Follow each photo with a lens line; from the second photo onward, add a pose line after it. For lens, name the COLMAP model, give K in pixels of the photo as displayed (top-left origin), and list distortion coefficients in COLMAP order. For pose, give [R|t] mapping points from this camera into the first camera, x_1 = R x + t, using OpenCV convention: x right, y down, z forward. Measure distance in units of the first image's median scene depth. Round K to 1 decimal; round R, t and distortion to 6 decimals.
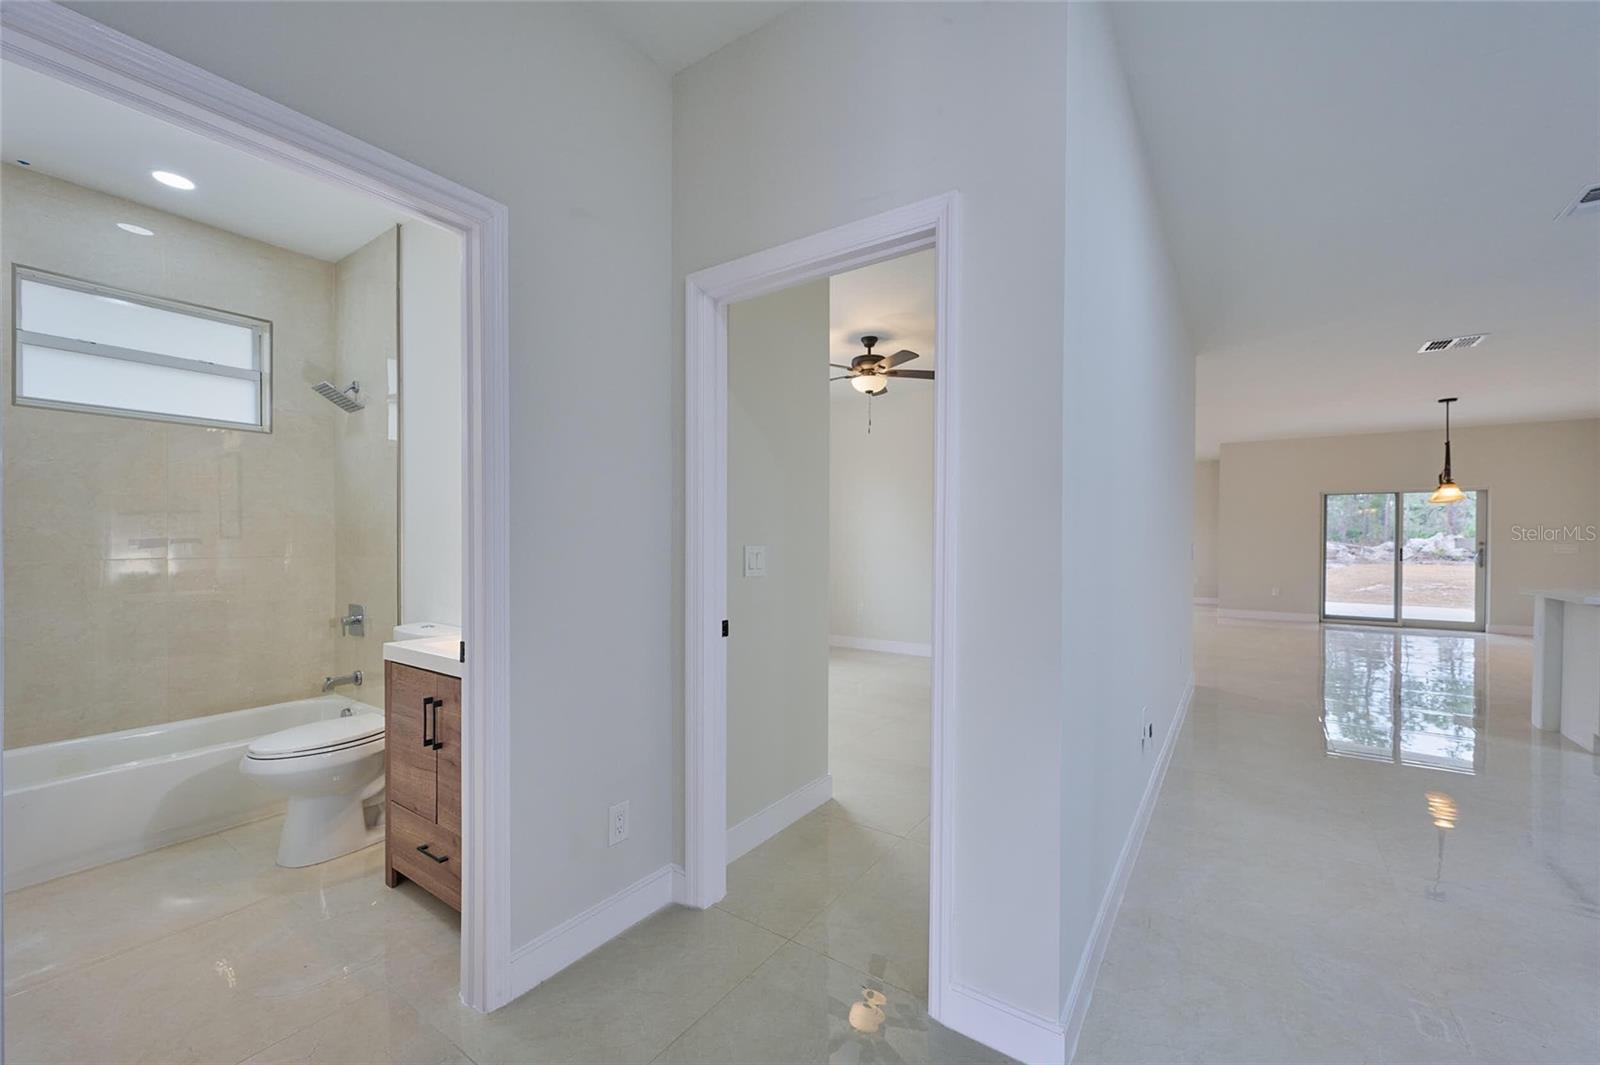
lens RADIAL K [[631.9, 0, 799.2], [0, 631.9, 544.6], [0, 0, 1]] dist [0.002844, -0.000089]
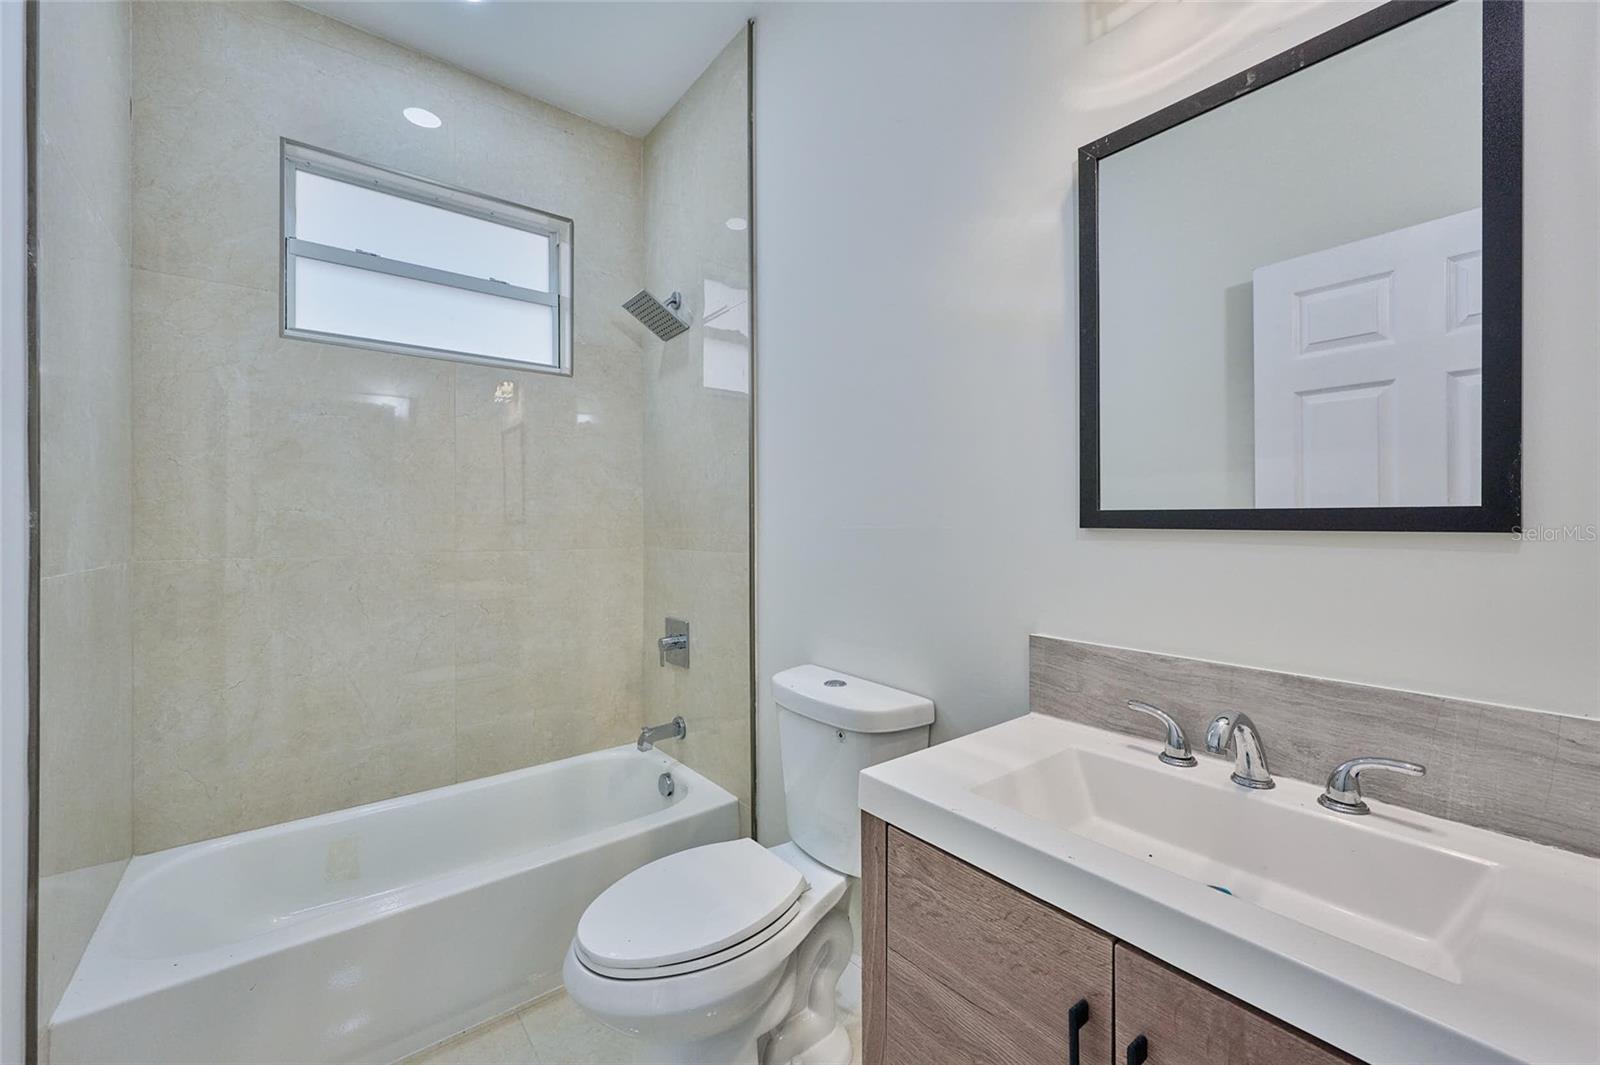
lens RADIAL K [[631.9, 0, 802.1], [0, 631.9, 523.3], [0, 0, 1]] dist [0.002844, -0.000089]
pose [[0.957291, -0.003527, -0.289106, -0.377099], [0.001834, 0.999980, -0.006128, -0.004559], [0.289122, 0.005336, 0.957278, 0.389957]]
